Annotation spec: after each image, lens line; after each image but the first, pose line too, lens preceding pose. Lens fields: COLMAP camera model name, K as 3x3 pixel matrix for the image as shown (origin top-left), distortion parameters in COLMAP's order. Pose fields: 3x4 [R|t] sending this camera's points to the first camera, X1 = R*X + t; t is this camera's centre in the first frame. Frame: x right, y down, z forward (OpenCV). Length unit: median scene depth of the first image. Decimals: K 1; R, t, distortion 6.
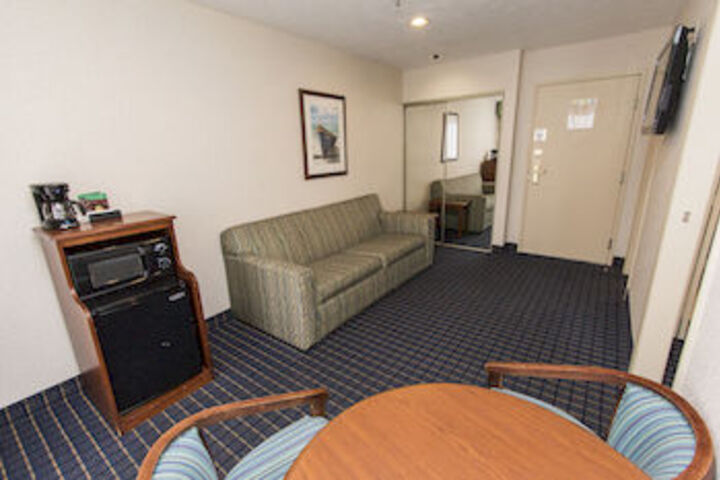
lens RADIAL K [[328.5, 0, 357.8], [0, 328.5, 241.8], [0, 0, 1]] dist [-0.002409, -0.001094]
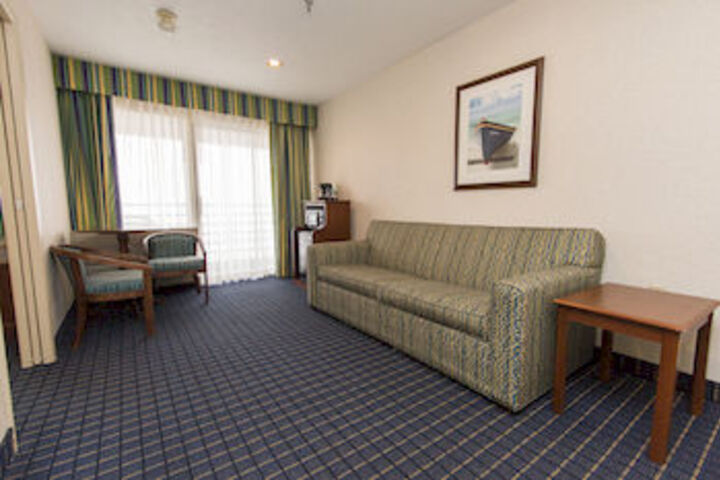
lens RADIAL K [[328.5, 0, 354.9], [0, 328.5, 239.5], [0, 0, 1]] dist [-0.002409, -0.001094]
pose [[-0.316331, 0.123274, -0.940605, 0.715043], [-0.256156, 0.943590, 0.209812, -0.178341], [0.913410, 0.307312, -0.266910, 1.013349]]
